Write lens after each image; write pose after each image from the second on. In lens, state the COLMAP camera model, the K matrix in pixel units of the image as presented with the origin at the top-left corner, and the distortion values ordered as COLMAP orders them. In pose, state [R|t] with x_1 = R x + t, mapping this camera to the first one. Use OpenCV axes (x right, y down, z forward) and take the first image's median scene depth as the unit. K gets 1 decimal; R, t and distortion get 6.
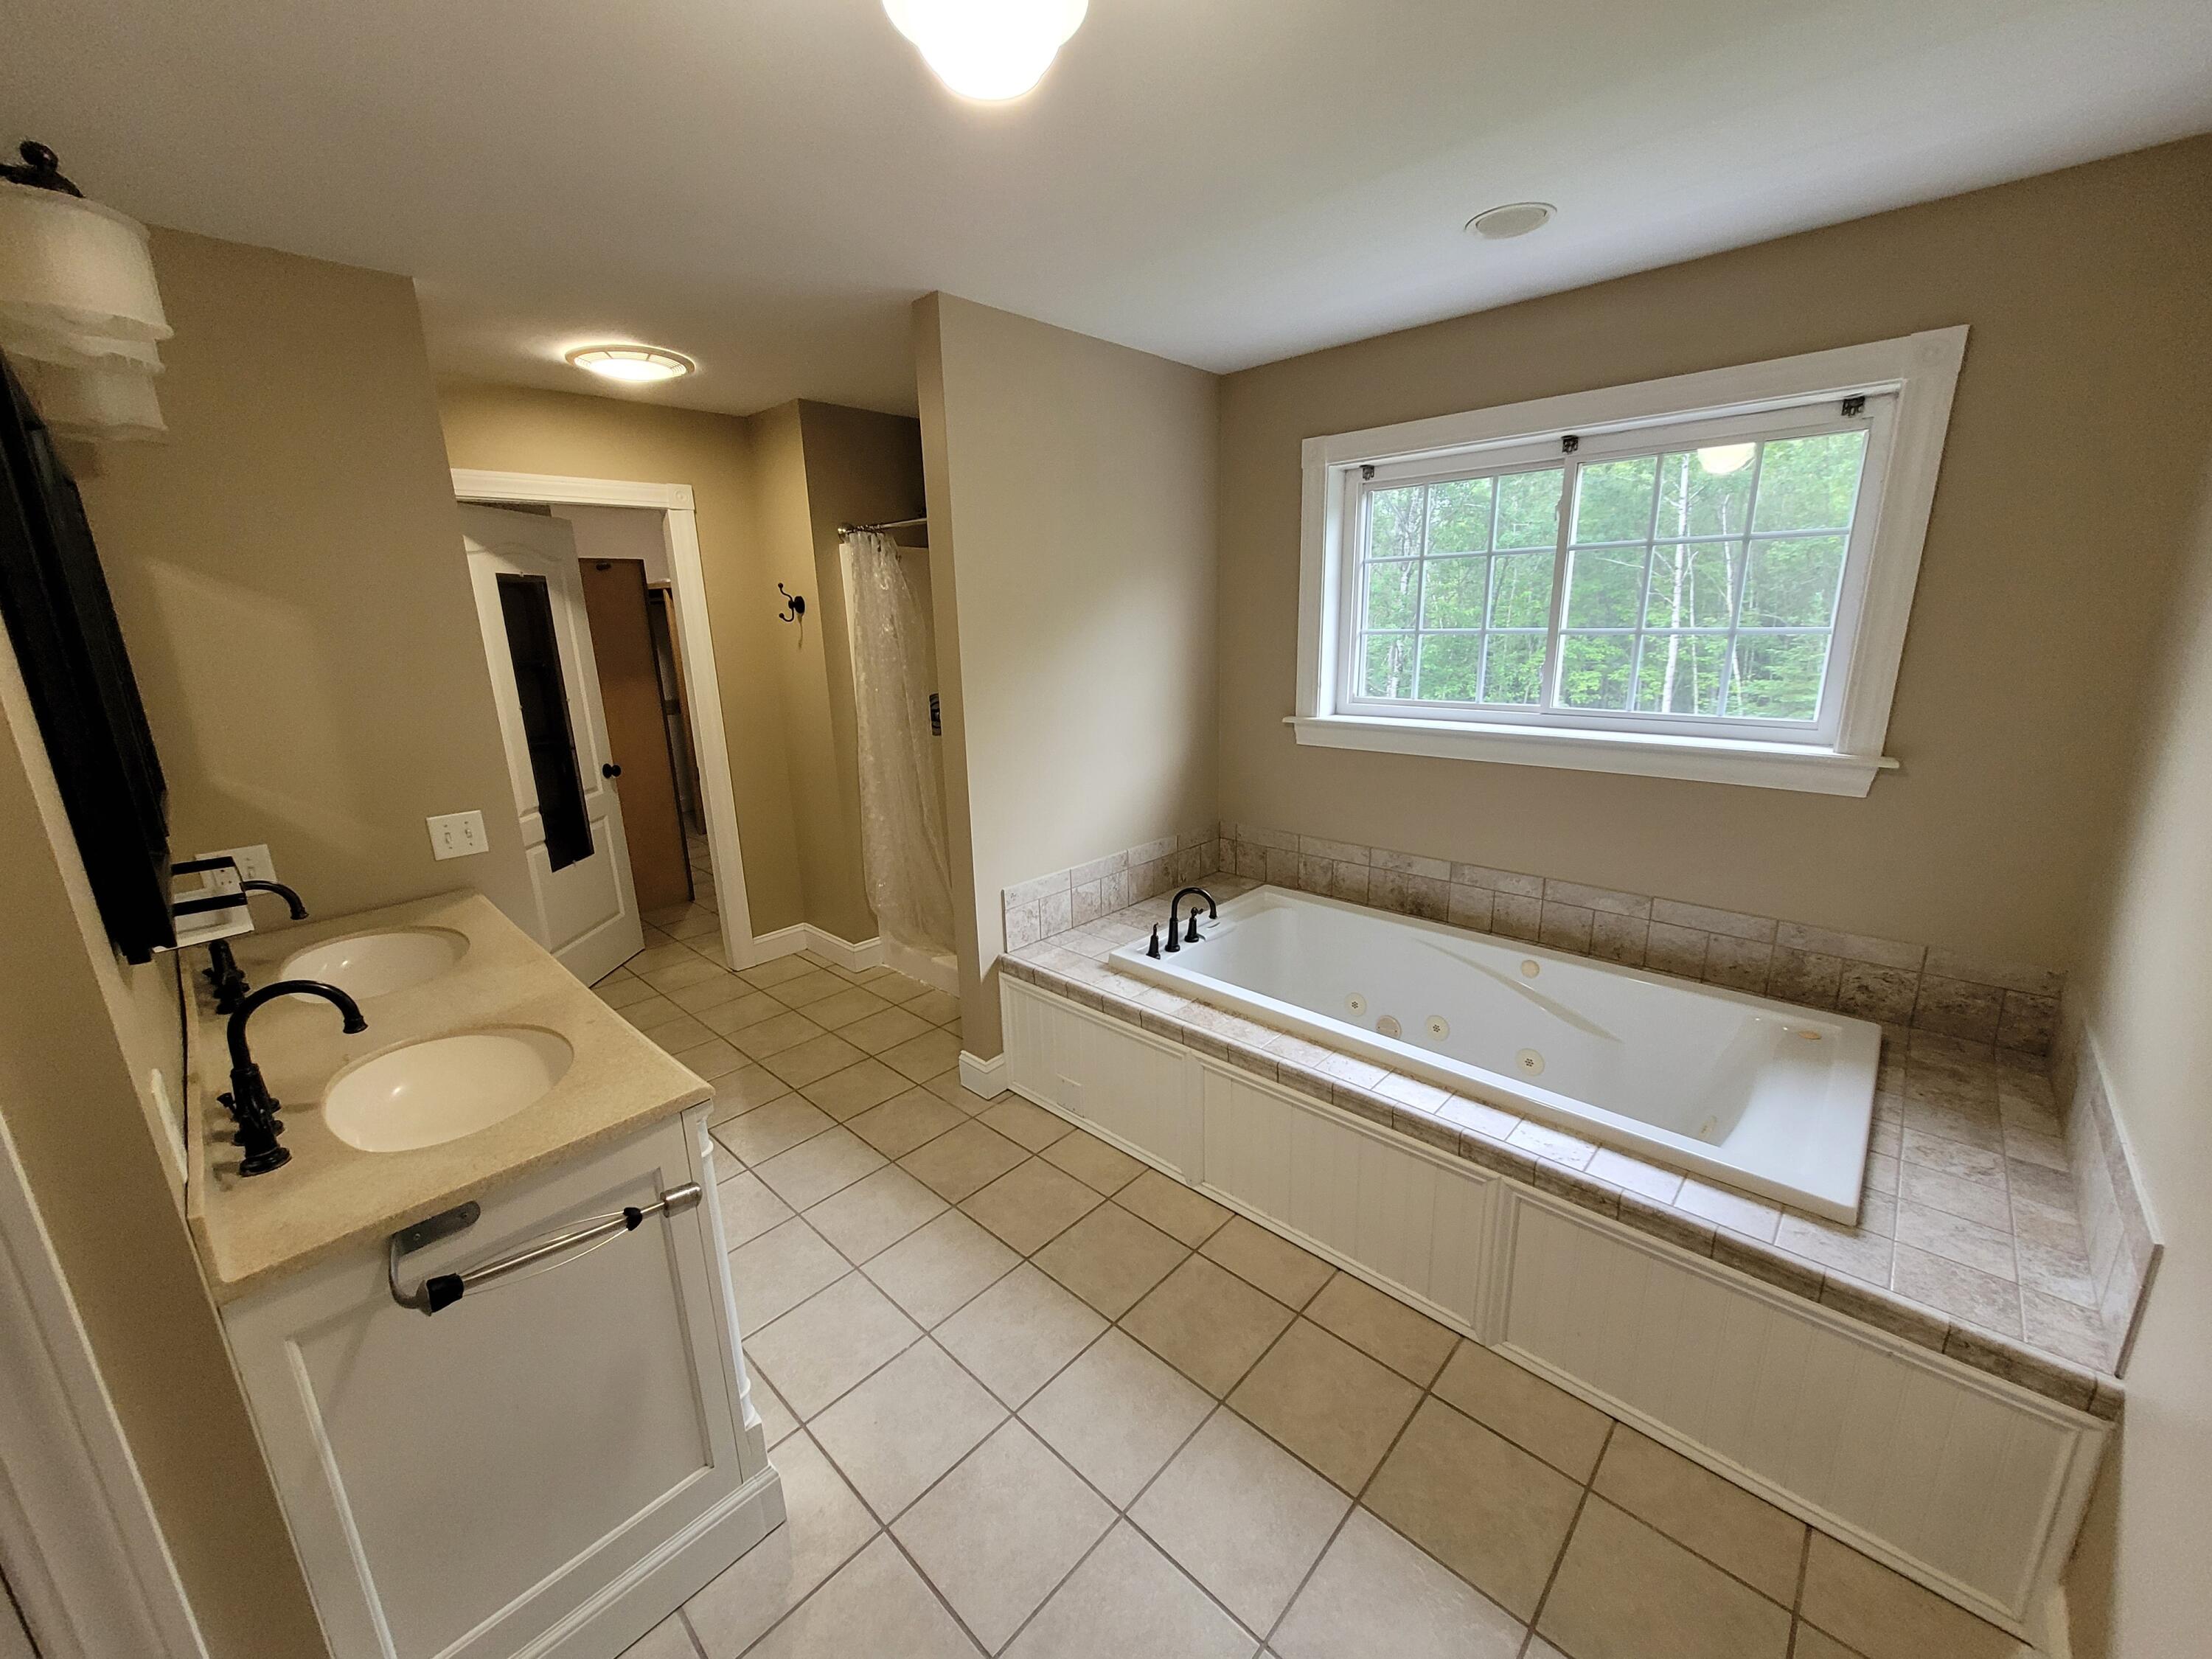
lens RADIAL K [[861.8, 0, 1110.1], [0, 861.8, 831.9], [0, 0, 1]] dist [0.002776, -0.000561]
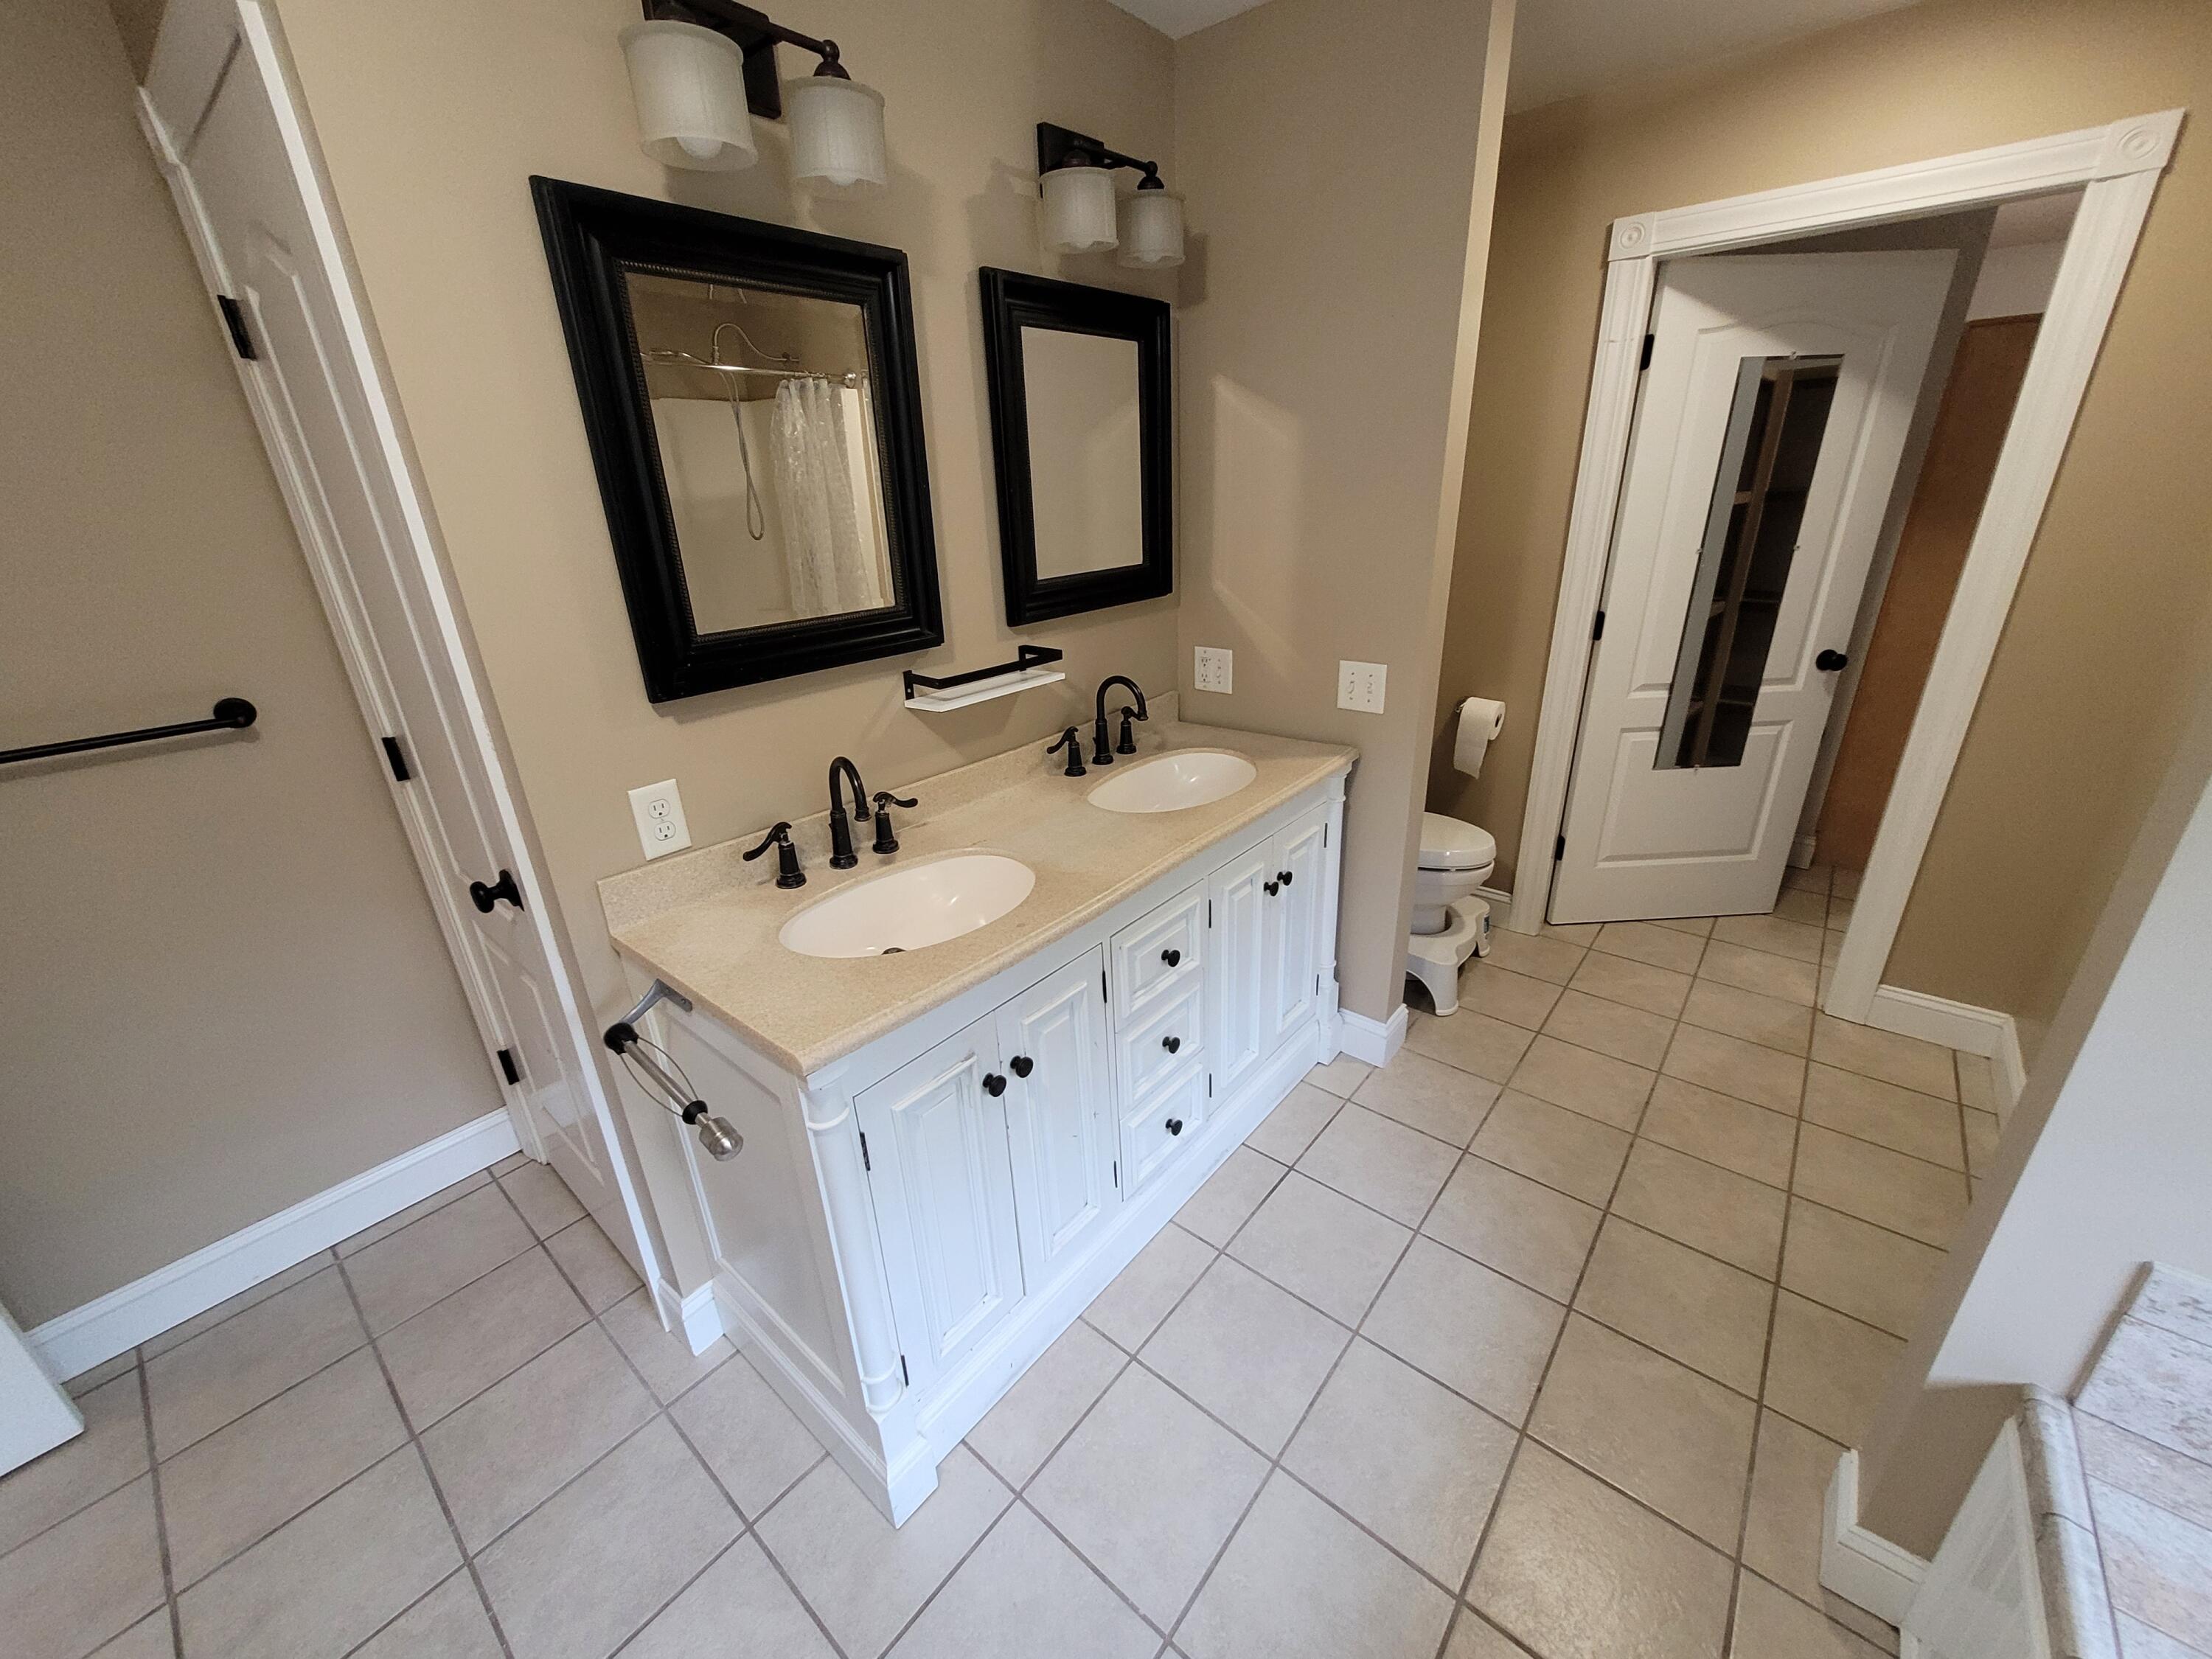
lens RADIAL K [[857.7, 0, 1108.5], [0, 857.7, 824.9], [0, 0, 1]] dist [0.001270, 0.000228]
pose [[0.054321, 0.390247, -0.919107, 0.085496], [-0.214201, 0.903591, 0.370999, -0.114621], [0.975278, 0.176720, 0.132675, 0.525588]]
